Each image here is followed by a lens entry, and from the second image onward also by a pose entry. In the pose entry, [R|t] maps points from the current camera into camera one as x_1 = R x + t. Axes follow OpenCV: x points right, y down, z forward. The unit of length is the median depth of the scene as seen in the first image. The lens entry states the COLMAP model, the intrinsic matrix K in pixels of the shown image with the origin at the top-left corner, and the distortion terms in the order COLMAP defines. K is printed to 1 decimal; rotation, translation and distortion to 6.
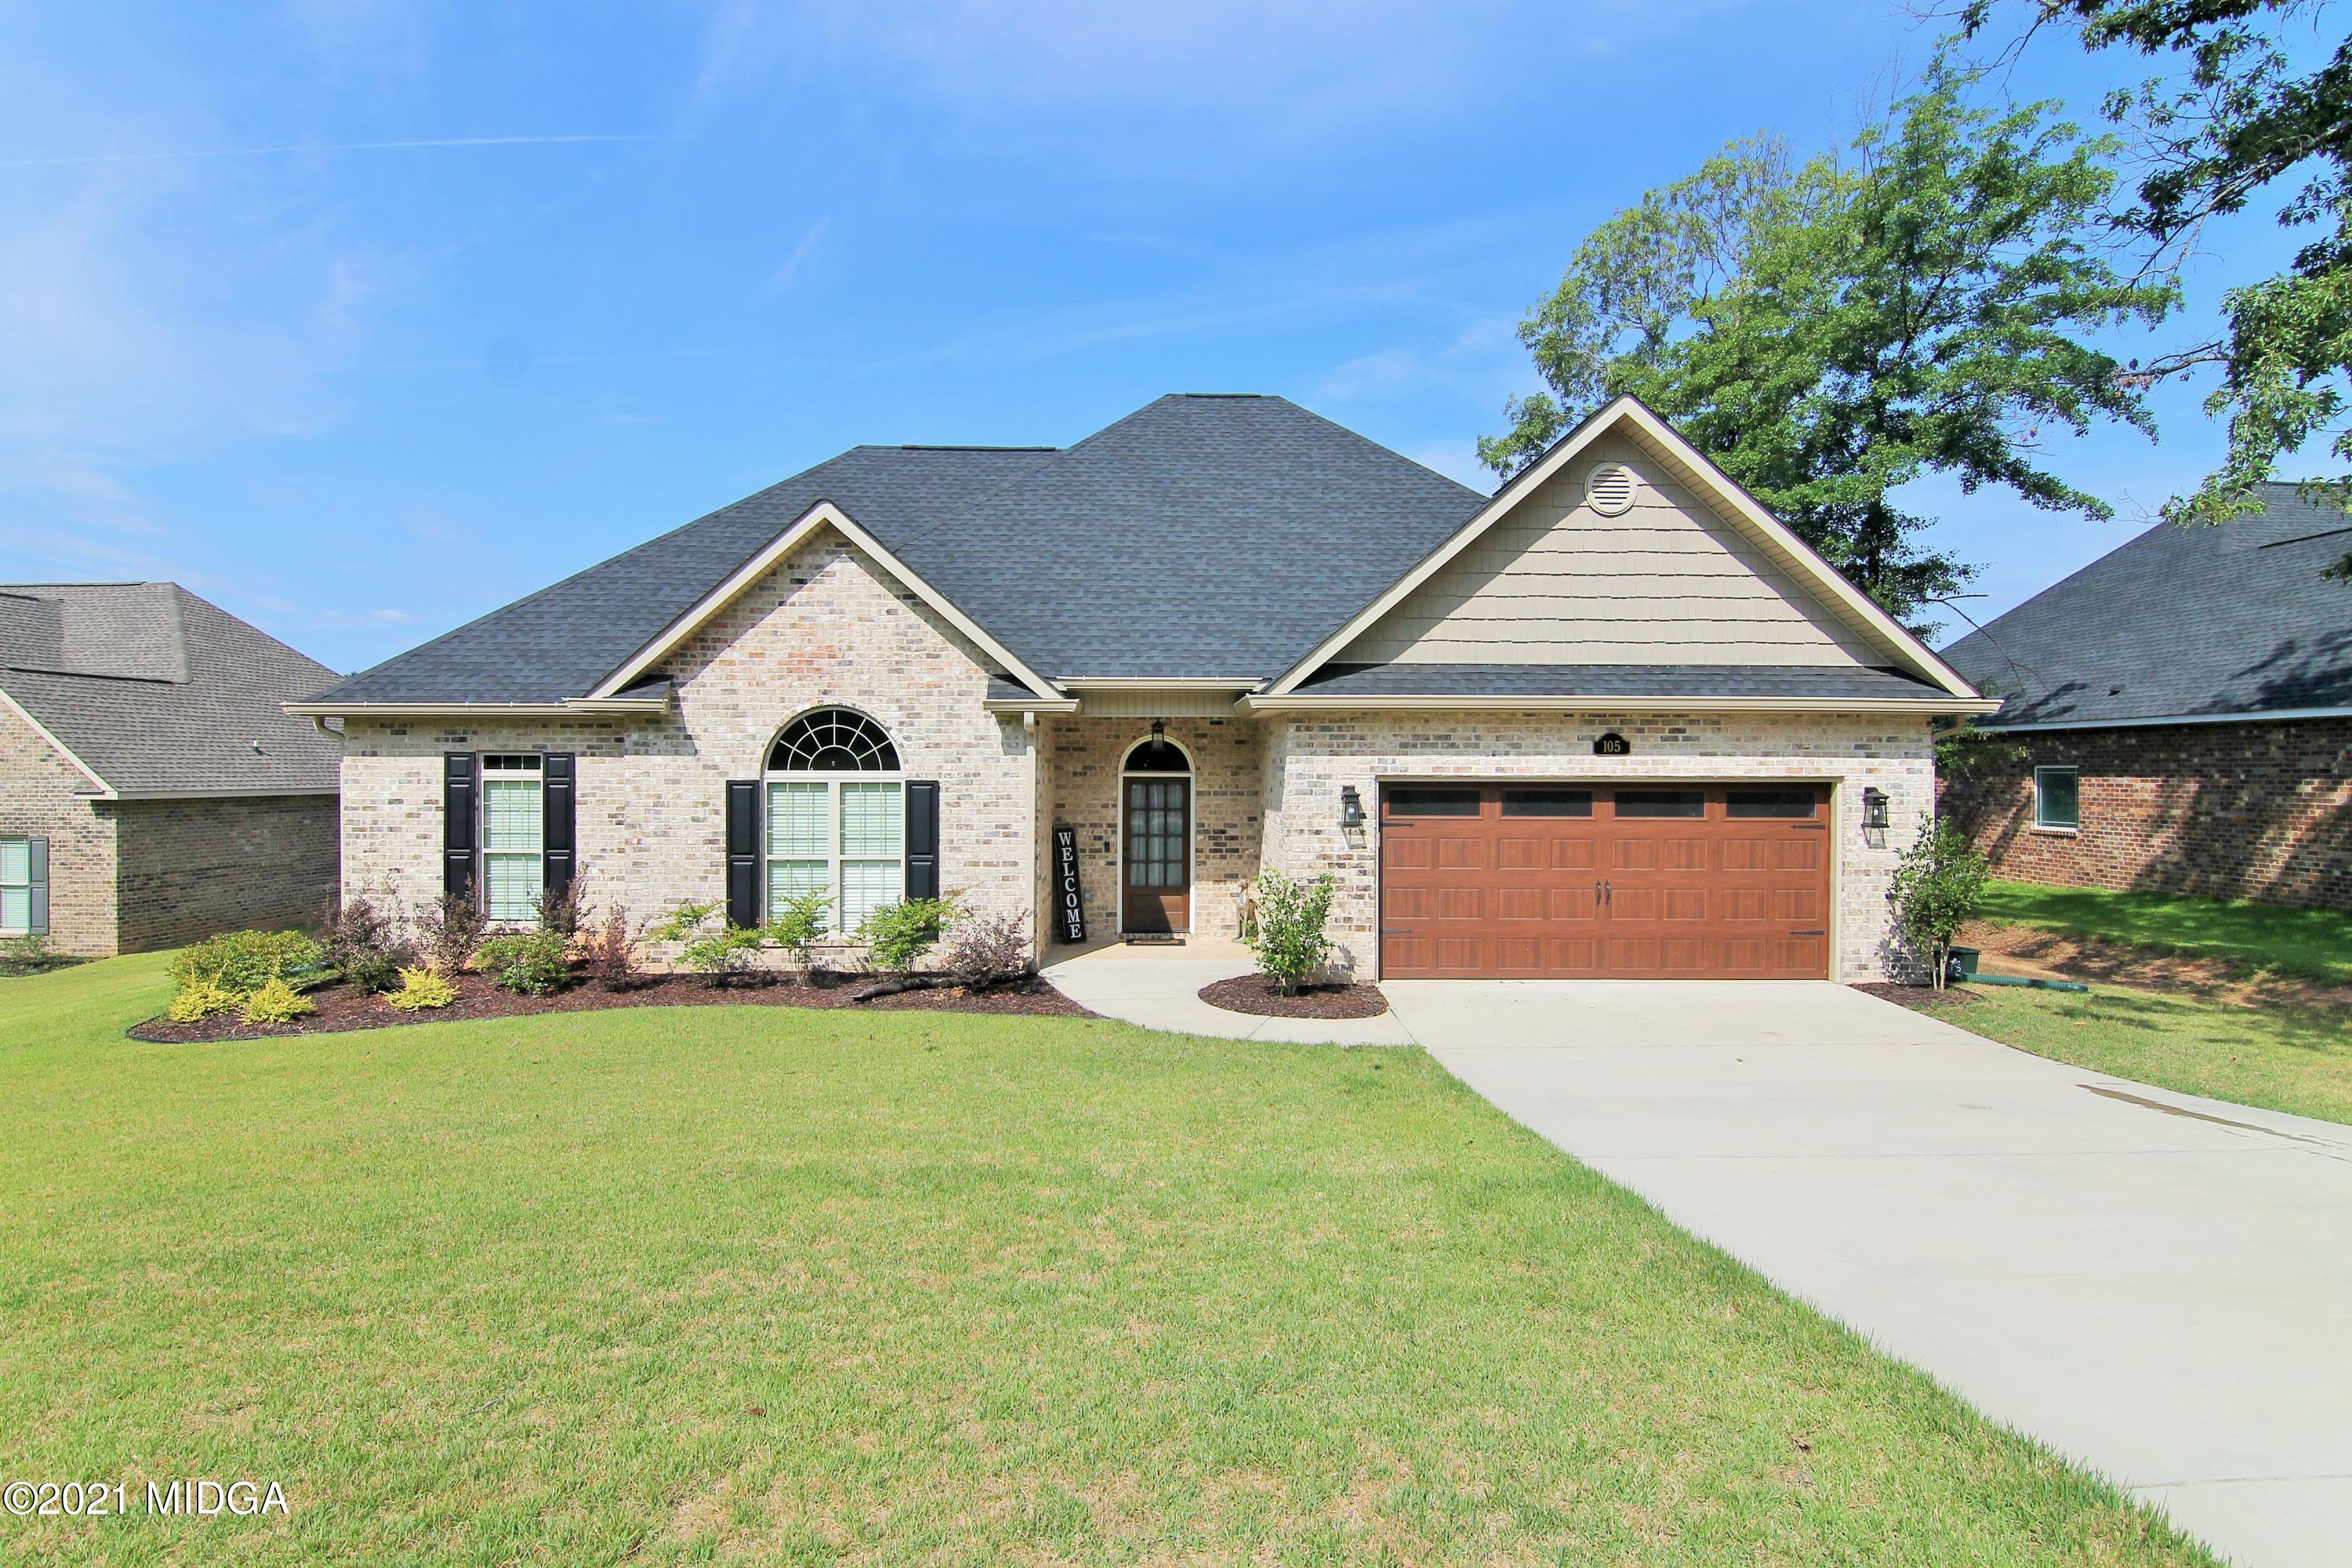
lens RADIAL K [[1233.9, 0, 1172.8], [0, 1233.9, 775.3], [0, 0, 1]] dist [-0.002287, -0.013995]
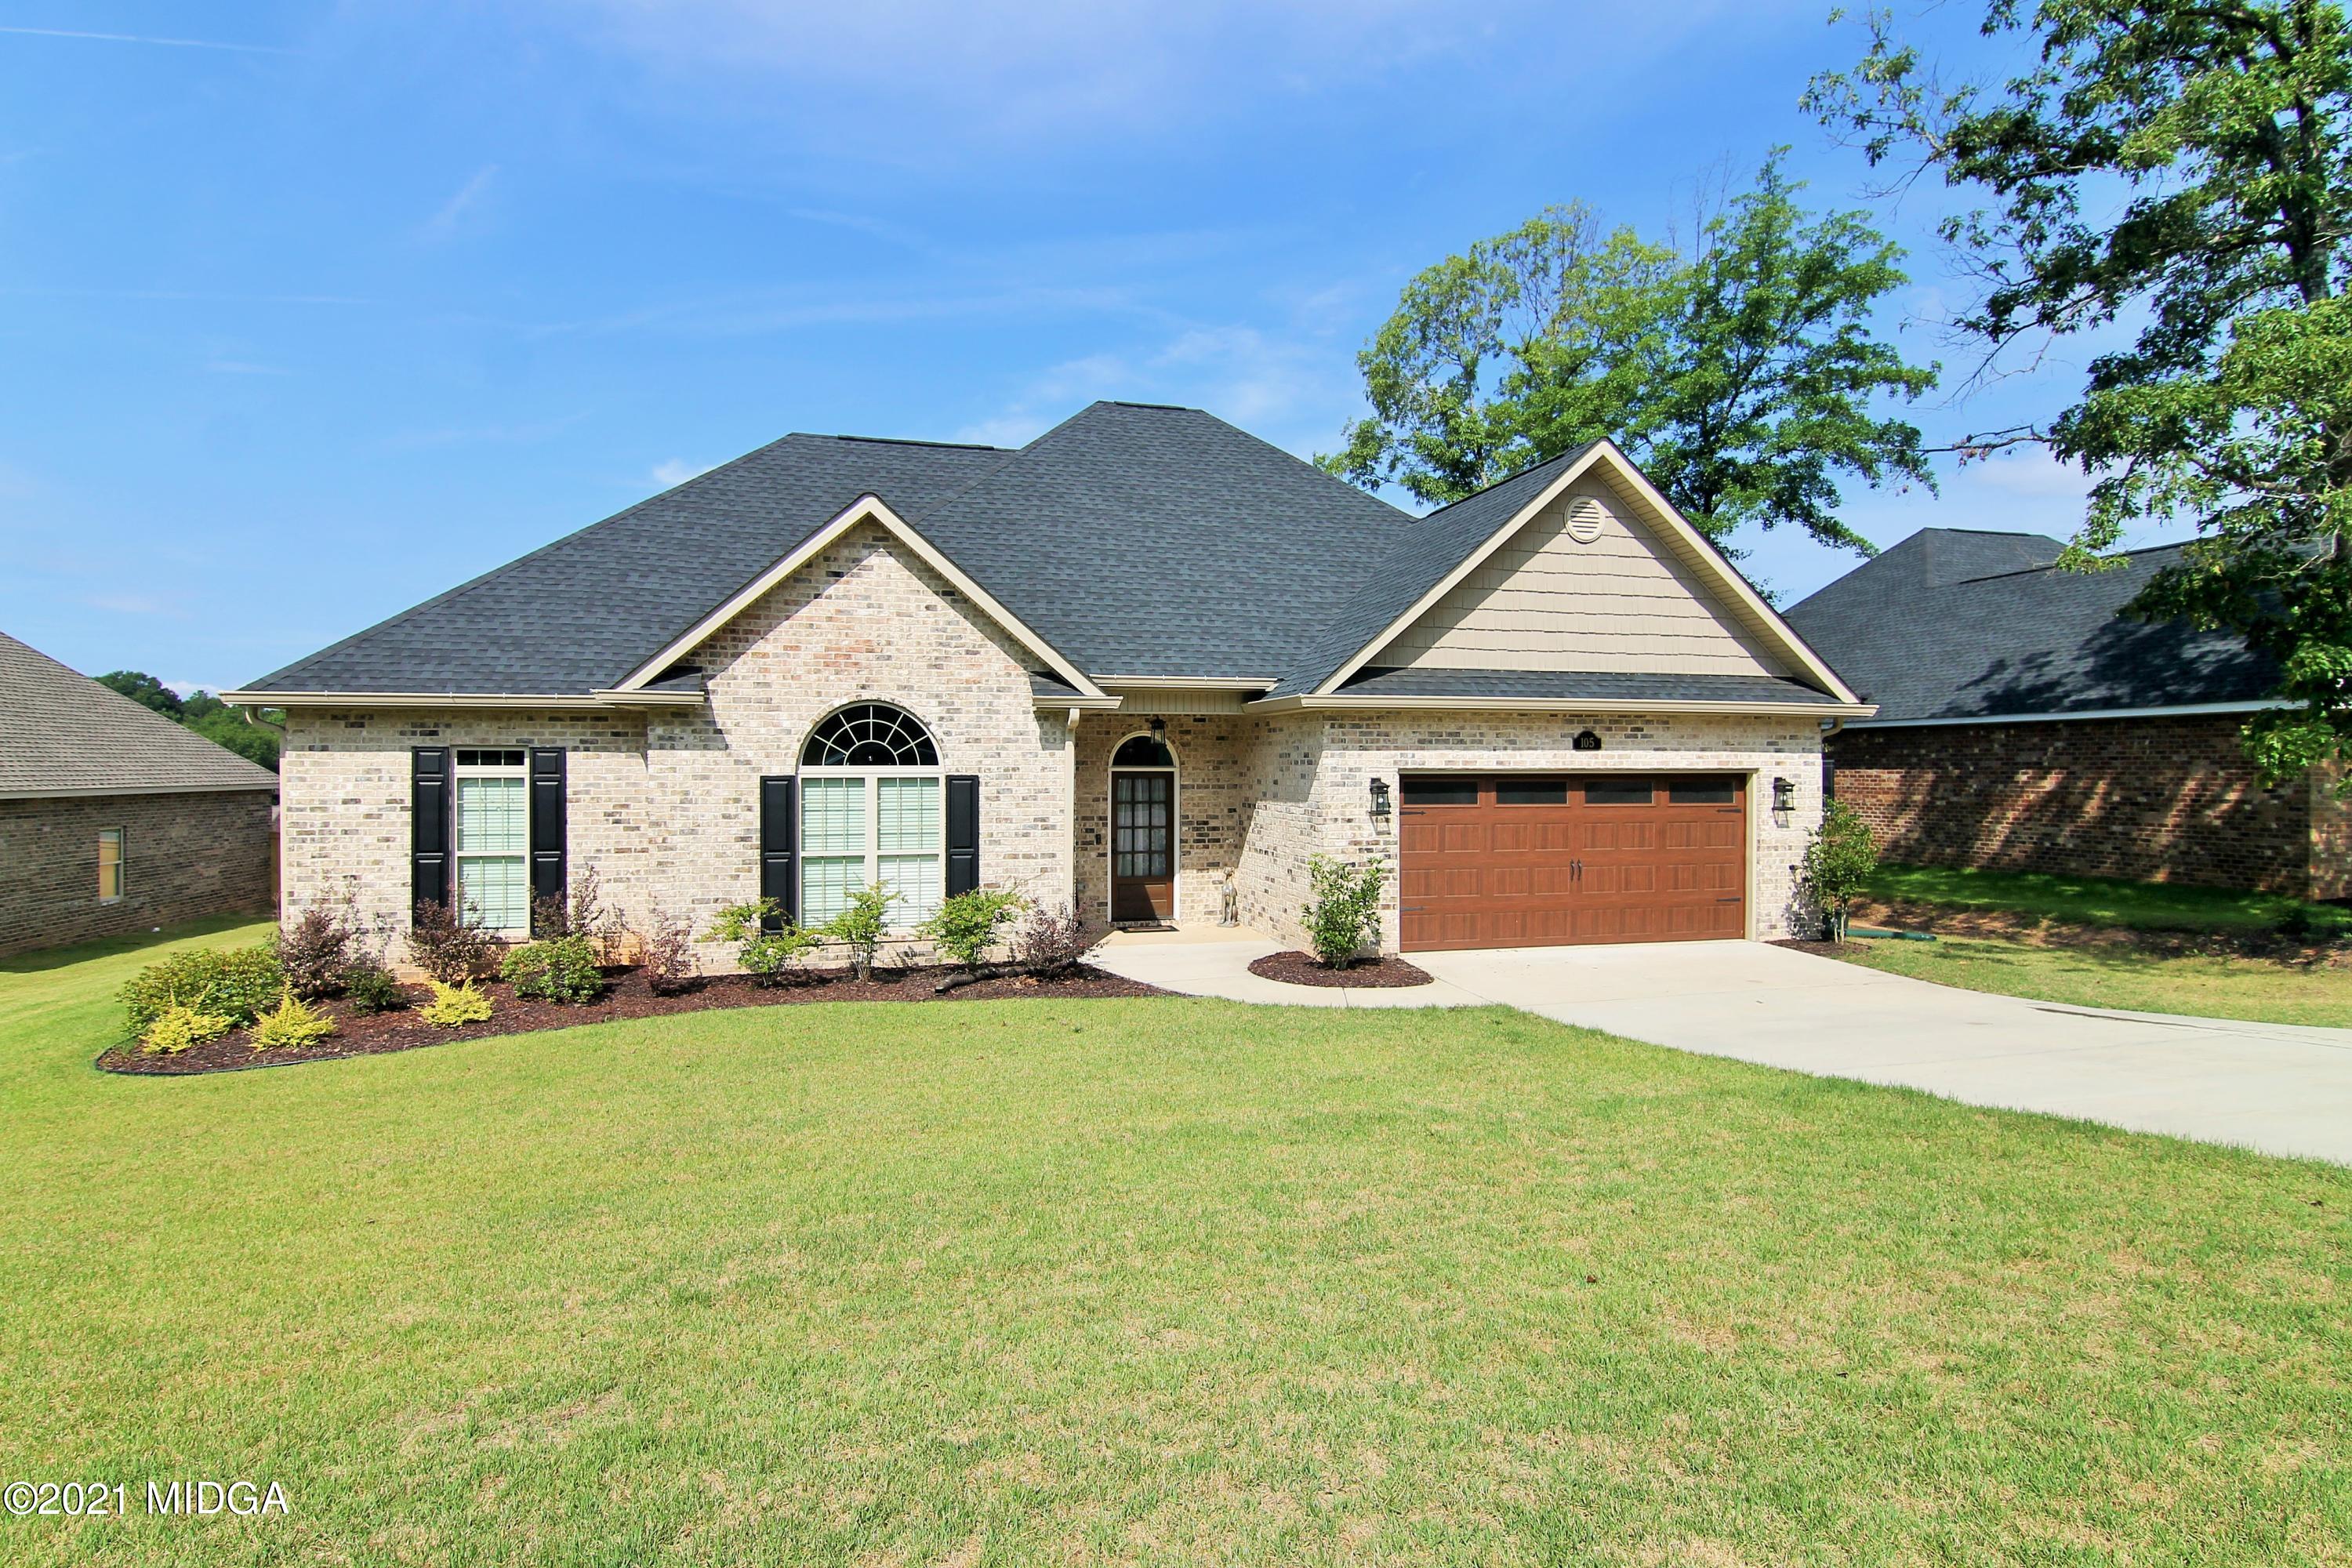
lens RADIAL K [[1233.9, 0, 1172.8], [0, 1233.9, 775.3], [0, 0, 1]] dist [-0.002287, -0.013995]
pose [[0.970659, -0.004342, 0.240422, -0.262412], [0.003873, 0.999990, 0.002424, 0.002394], [-0.240430, -0.001422, 0.970666, -0.023205]]
